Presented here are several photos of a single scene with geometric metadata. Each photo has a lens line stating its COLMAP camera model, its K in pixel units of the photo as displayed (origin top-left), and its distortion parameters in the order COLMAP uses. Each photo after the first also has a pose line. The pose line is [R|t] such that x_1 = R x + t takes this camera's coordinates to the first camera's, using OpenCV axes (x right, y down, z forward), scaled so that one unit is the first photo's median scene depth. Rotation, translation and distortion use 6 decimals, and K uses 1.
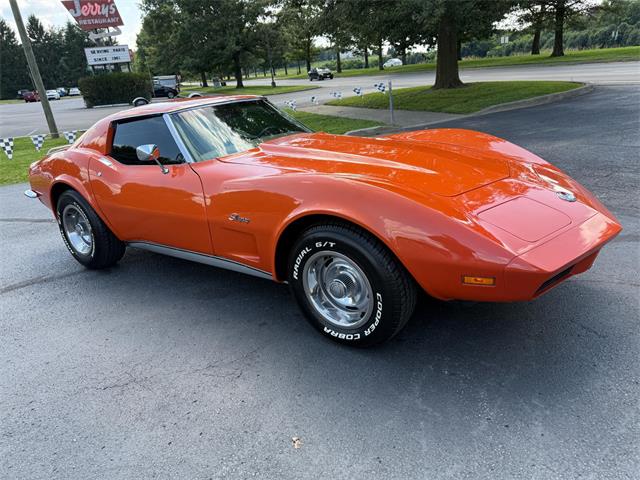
lens RADIAL K [[455.2, 0, 320.6], [0, 455.2, 240.4], [0, 0, 1]] dist [0.013629, -0.023694]
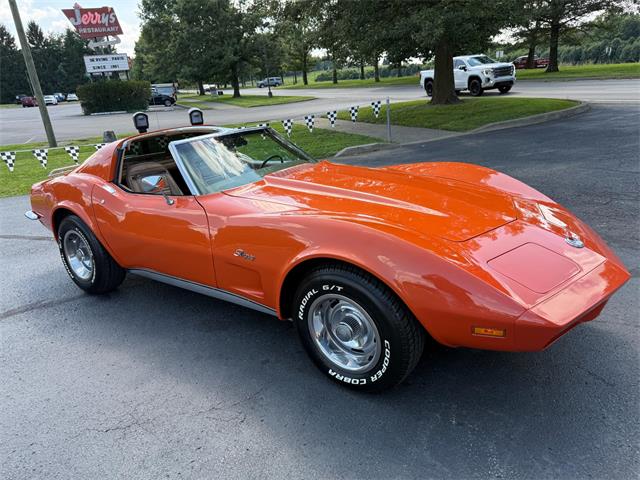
lens RADIAL K [[455.2, 0, 313.8], [0, 455.2, 237.3], [0, 0, 1]] dist [0.013629, -0.023694]
pose [[0.999848, 0.017458, 0.000414, -0.005532], [-0.017443, 0.999560, -0.023970, -0.012953], [-0.000832, 0.023959, 0.999713, 0.000721]]
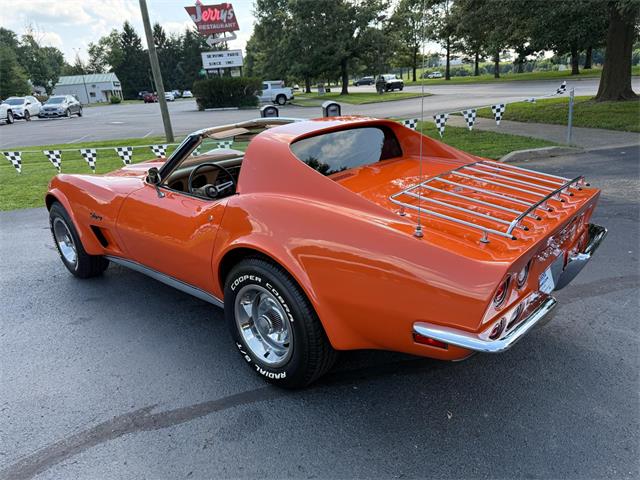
lens RADIAL K [[455.2, 0, 313.7], [0, 455.2, 238.4], [0, 0, 1]] dist [0.013629, -0.023694]
pose [[0.977066, 0.082663, -0.196236, -0.086174], [-0.085988, 0.996260, -0.008471, -0.042056], [0.194802, 0.025151, 0.980520, 0.128545]]
